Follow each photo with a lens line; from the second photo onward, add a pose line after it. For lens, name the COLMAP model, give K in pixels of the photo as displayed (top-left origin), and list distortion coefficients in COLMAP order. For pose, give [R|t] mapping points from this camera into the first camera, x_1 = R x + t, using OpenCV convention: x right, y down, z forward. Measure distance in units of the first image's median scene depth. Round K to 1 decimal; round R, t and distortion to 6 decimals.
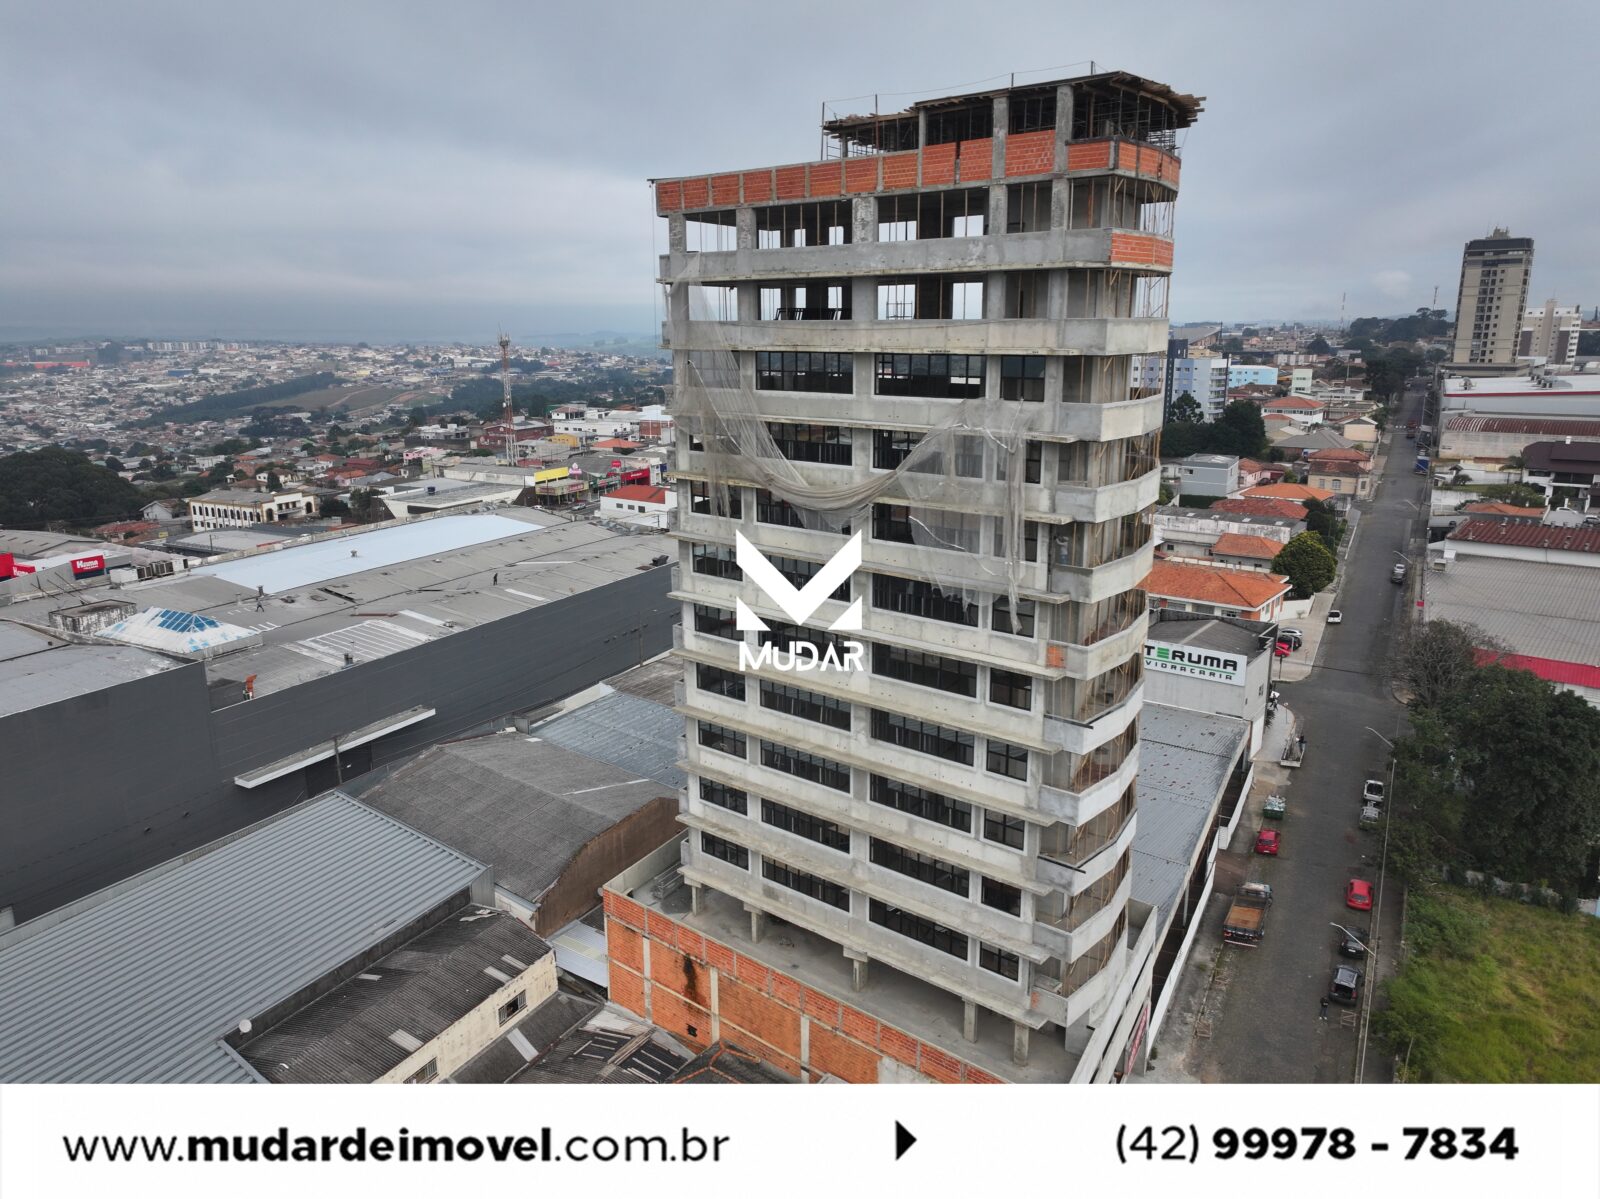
lens RADIAL K [[1126.9, 0, 800.4], [0, 1126.9, 600.5], [0, 0, 1]] dist [0.007144, 0.006789]
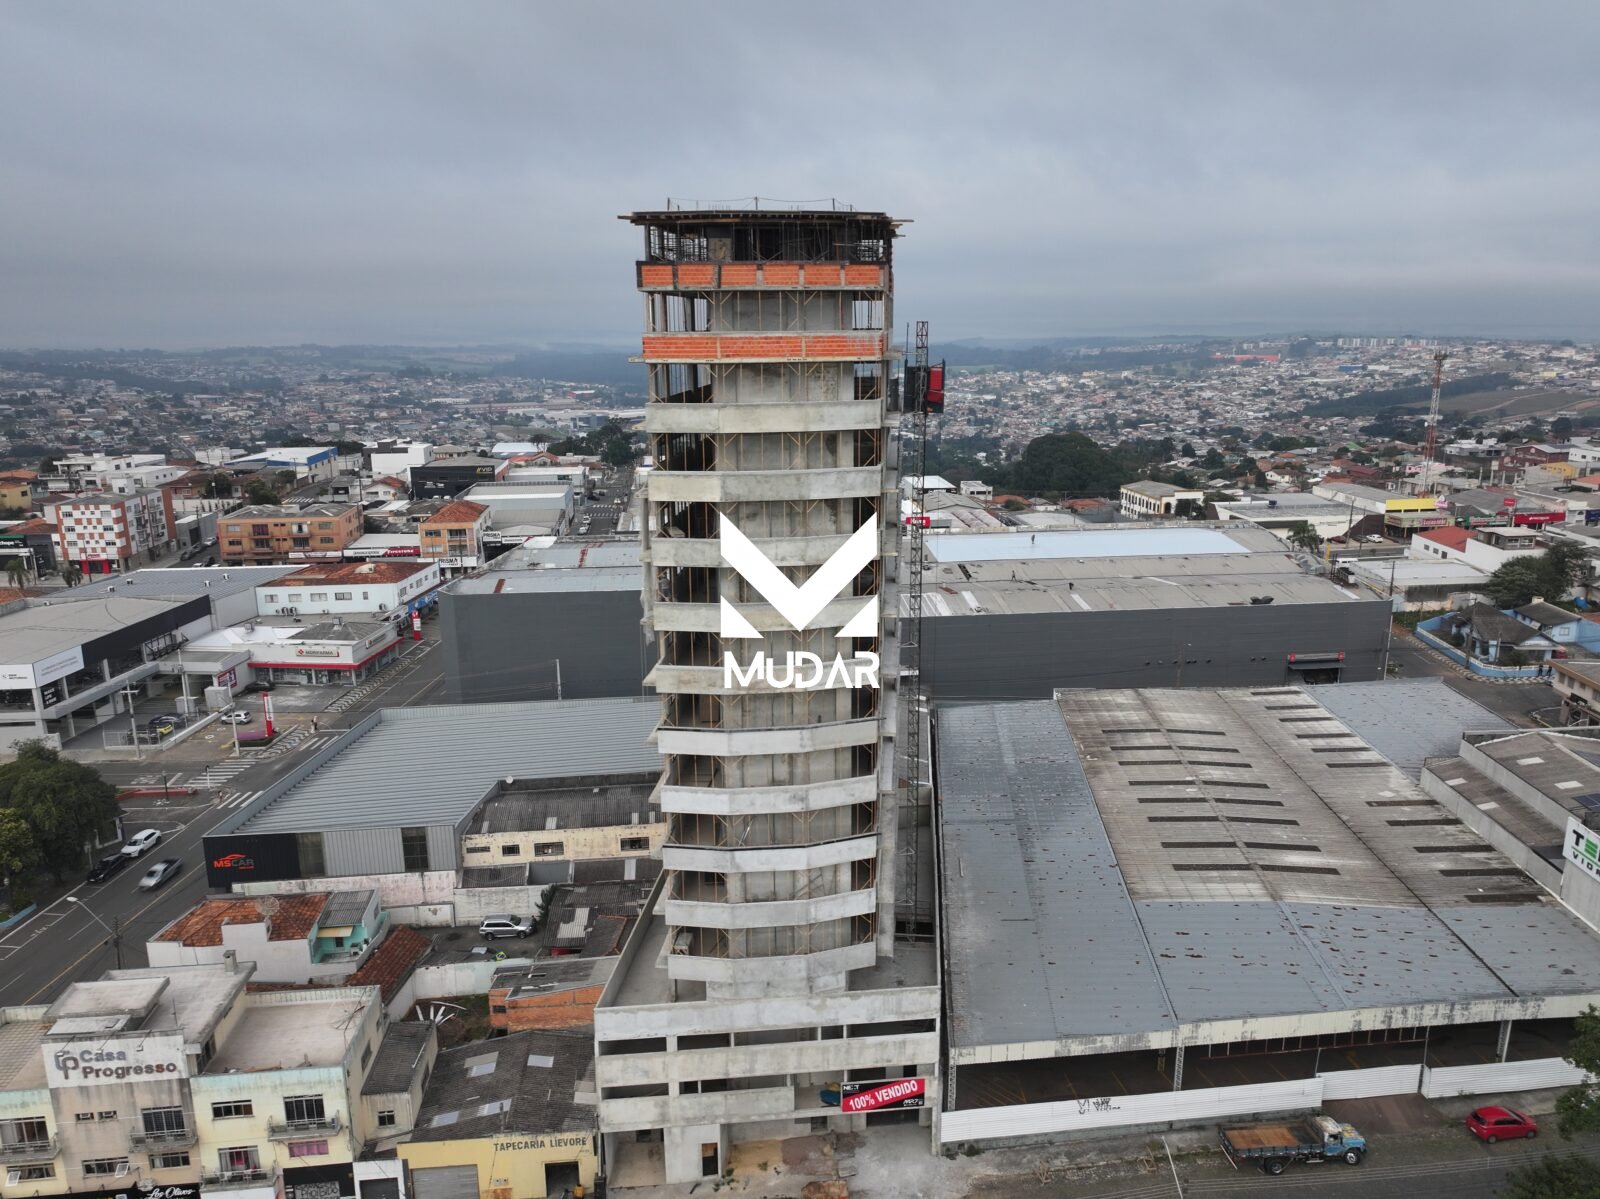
lens RADIAL K [[1126.9, 0, 800.4], [0, 1126.9, 600.5], [0, 0, 1]] dist [0.007144, 0.006789]
pose [[0.566845, 0.198715, -0.799499, 0.921748], [-0.195005, 0.975258, 0.104141, -0.130716], [0.800412, 0.096875, 0.591570, 0.273092]]
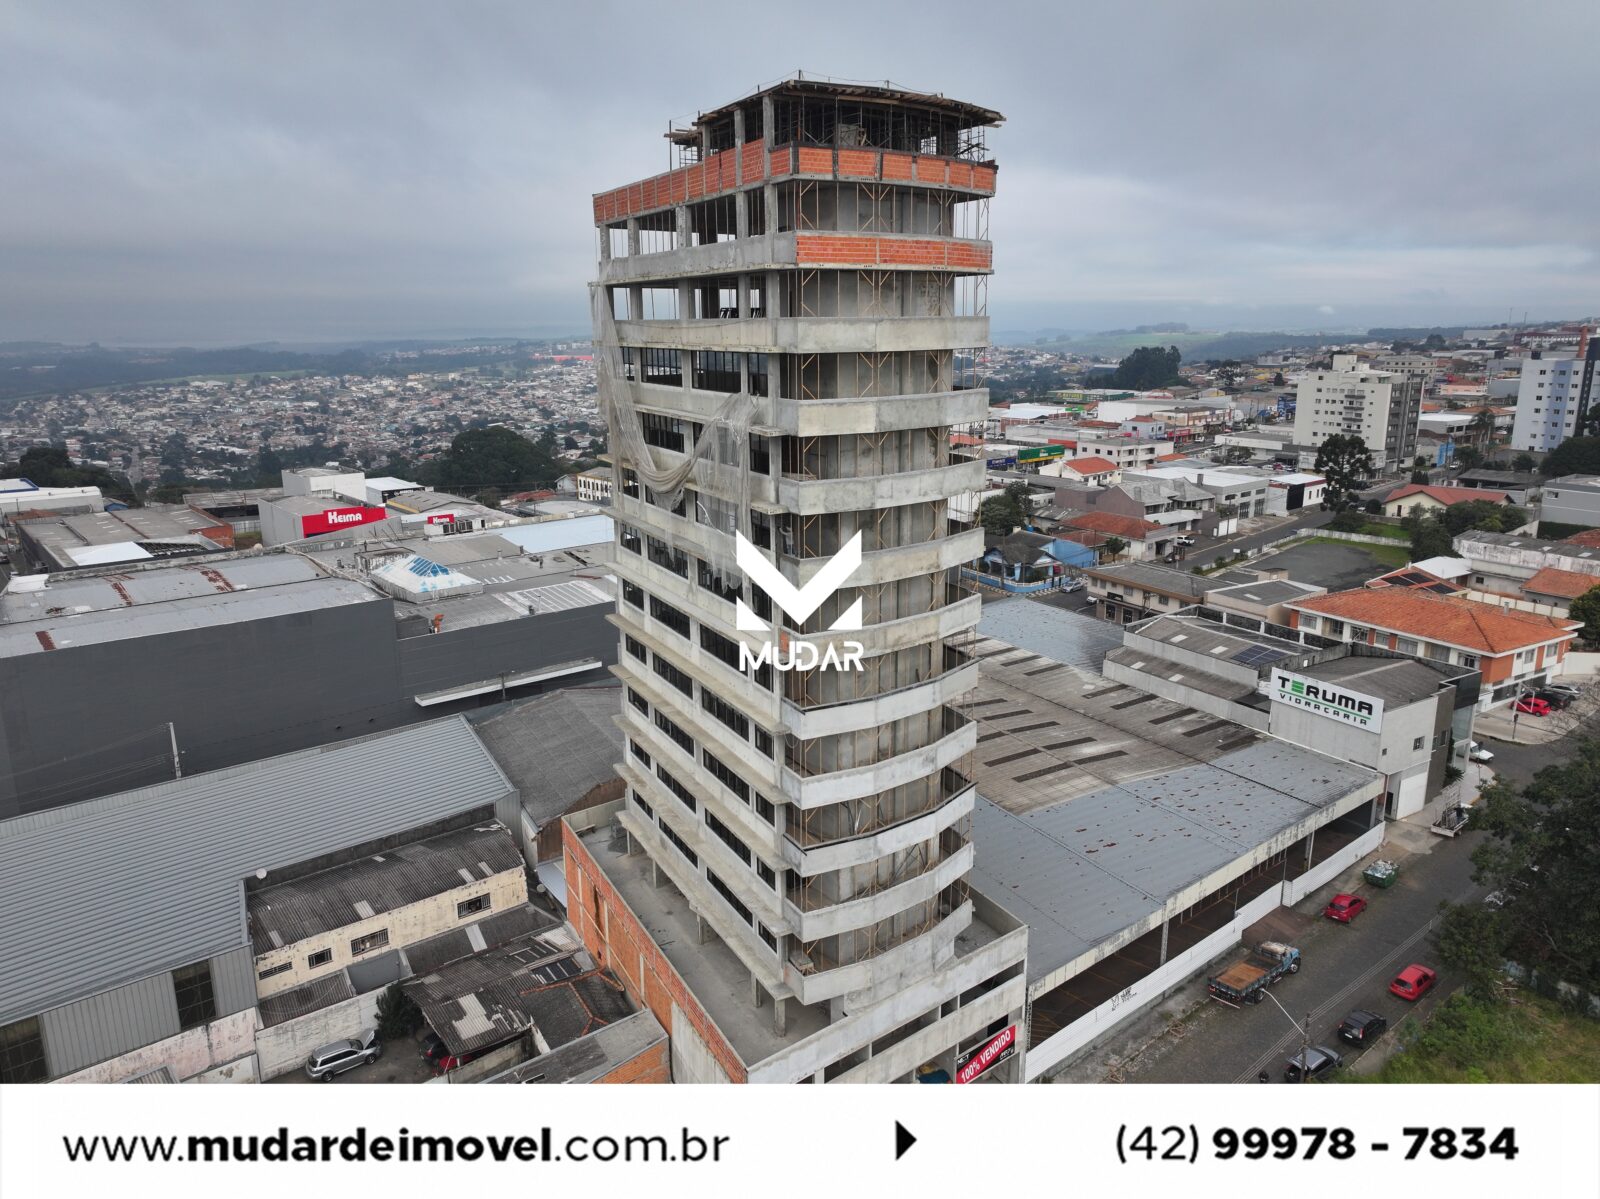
lens RADIAL K [[1126.9, 0, 800.4], [0, 1126.9, 600.5], [0, 0, 1]] dist [0.007144, 0.006789]
pose [[0.927249, 0.088269, -0.363892, 0.440063], [-0.087483, 0.995991, 0.018678, -0.006673], [0.364081, 0.014515, 0.931254, 0.025384]]
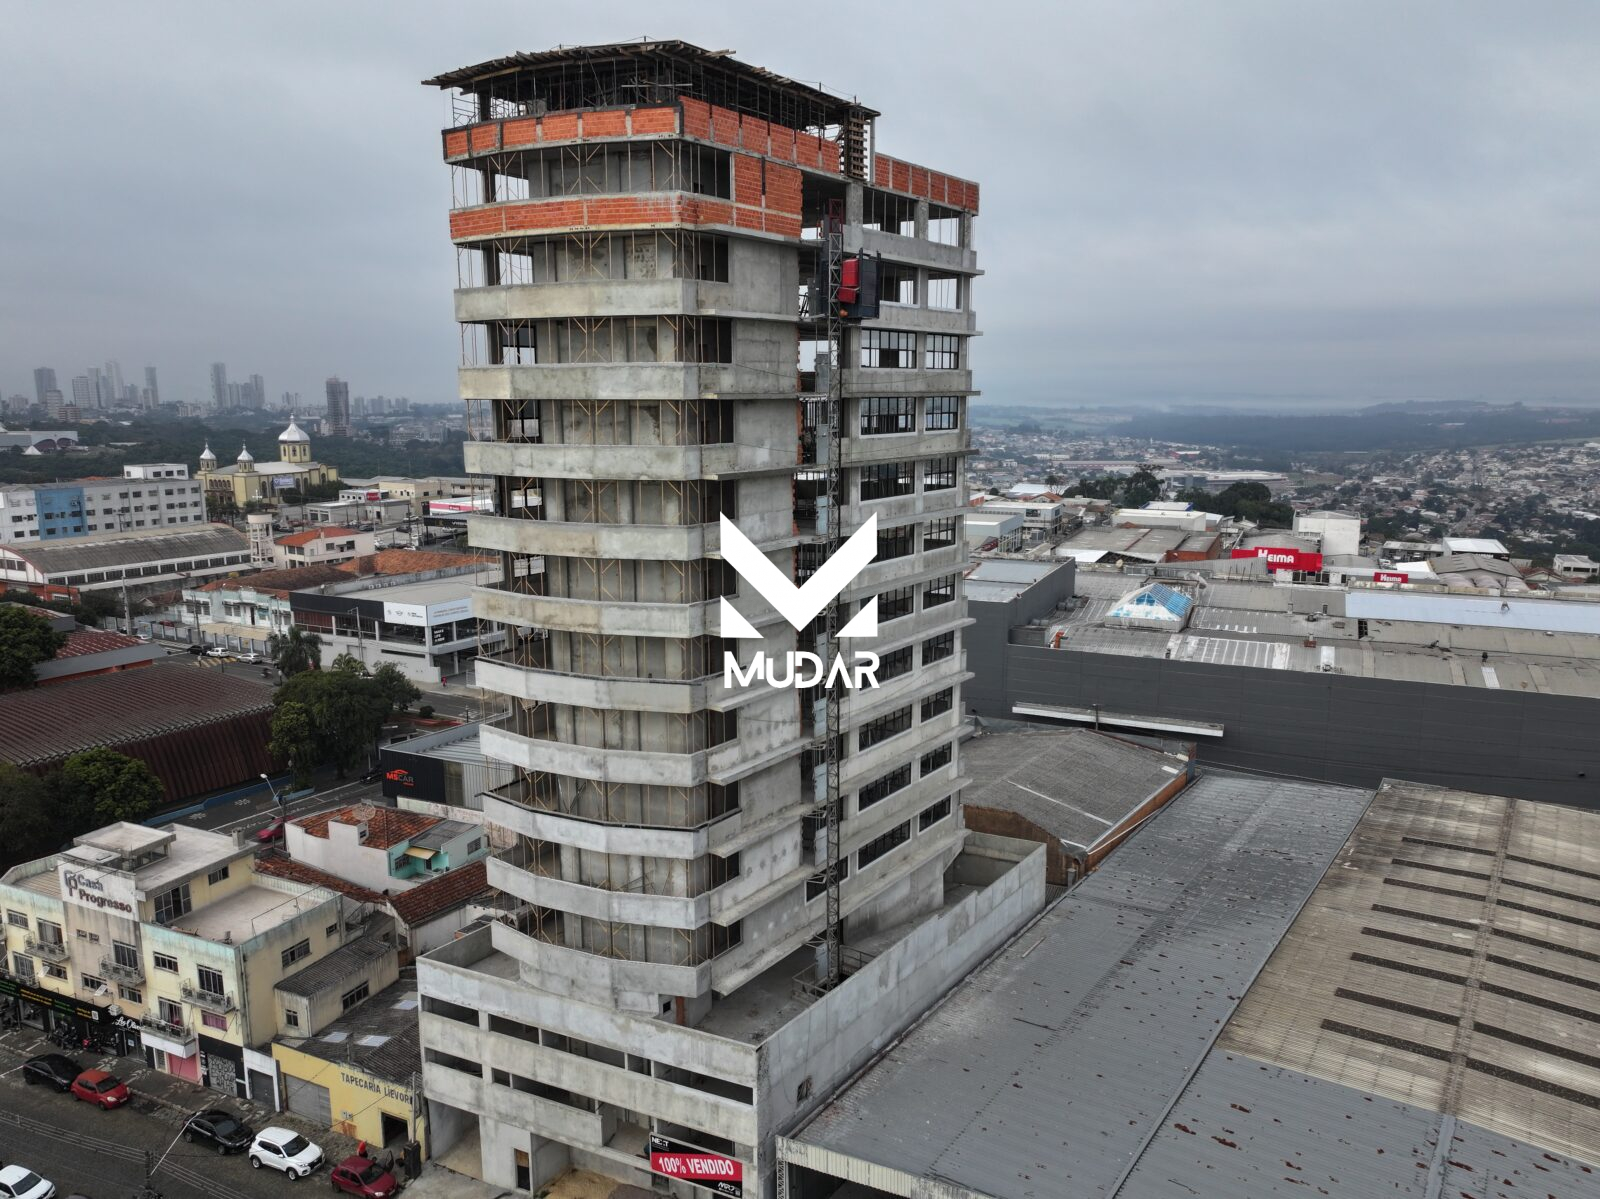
lens RADIAL K [[1126.9, 0, 800.4], [0, 1126.9, 600.5], [0, 0, 1]] dist [0.007144, 0.006789]
pose [[0.070723, 0.189352, -0.979359, 0.959620], [-0.238352, 0.956584, 0.167737, -0.145777], [0.968600, 0.221569, 0.112785, 0.834421]]
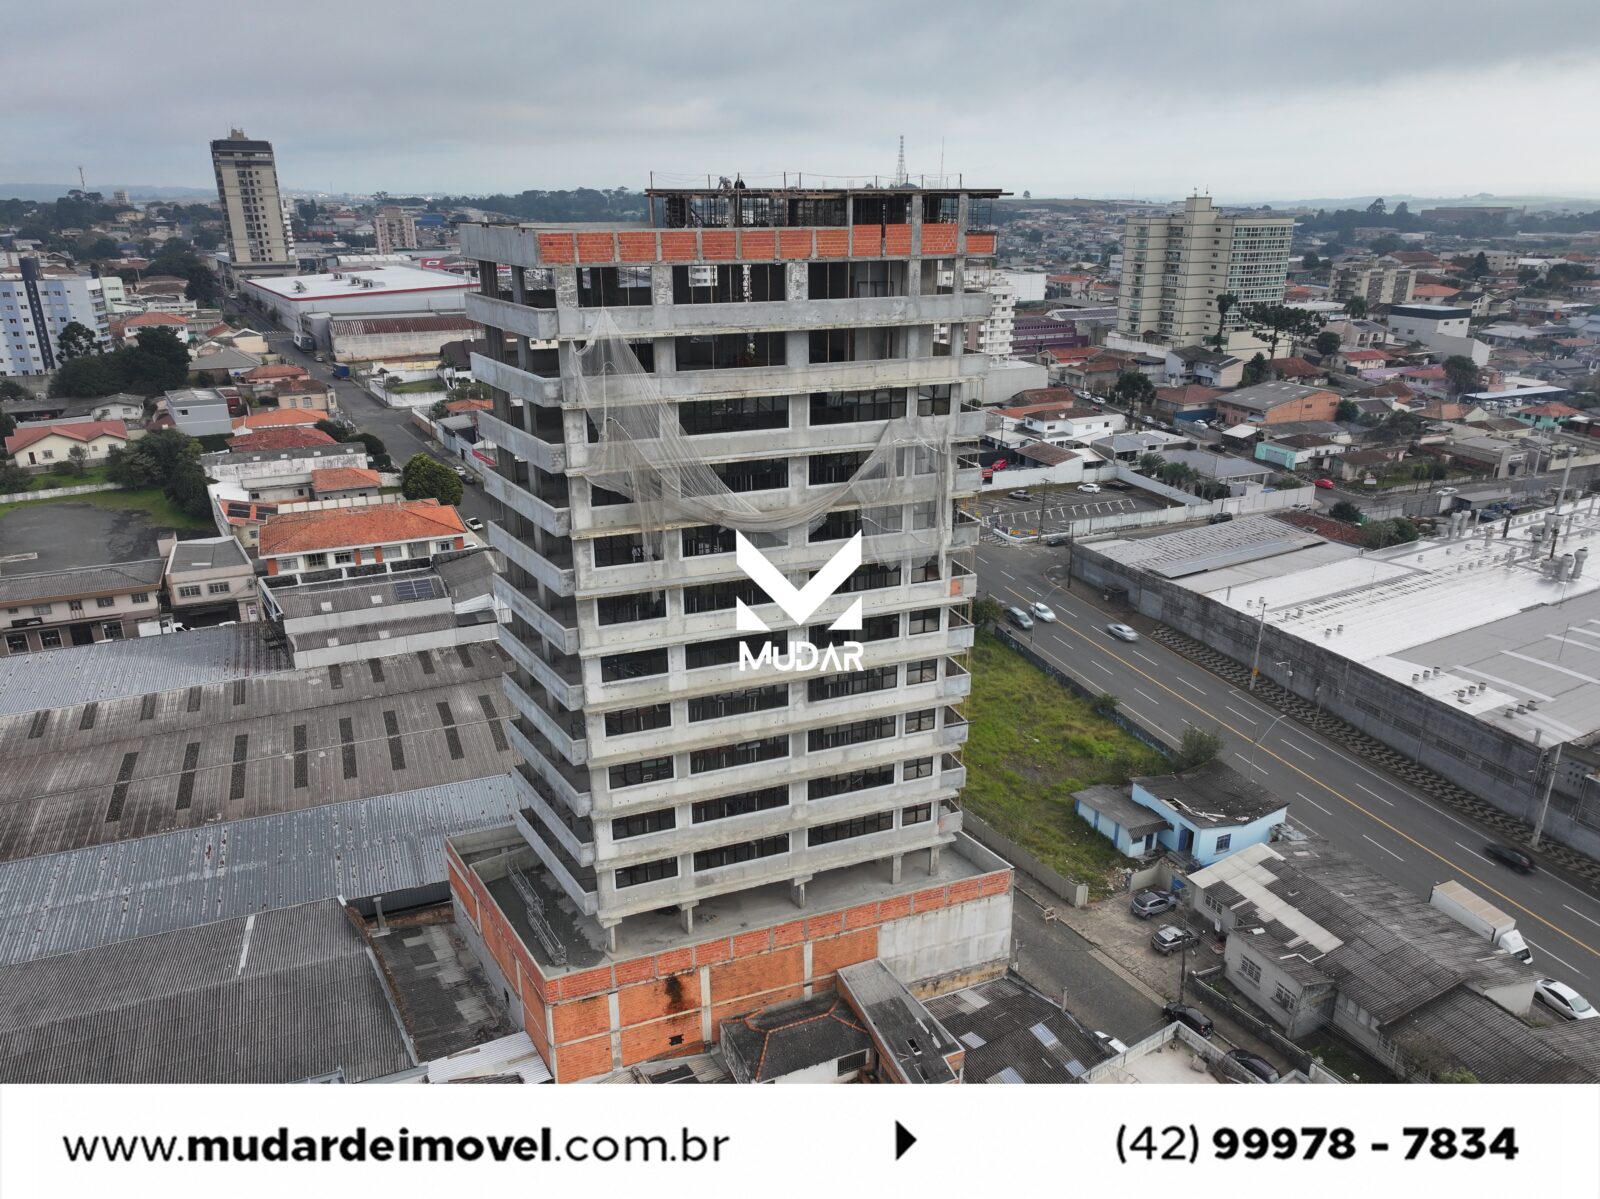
lens RADIAL K [[1126.9, 0, 800.4], [0, 1126.9, 600.5], [0, 0, 1]] dist [0.007144, 0.006789]
pose [[0.470718, -0.296778, 0.830871, -0.757160], [0.210664, 0.952296, 0.220801, -0.208456], [-0.856764, 0.071100, 0.510784, 0.314497]]
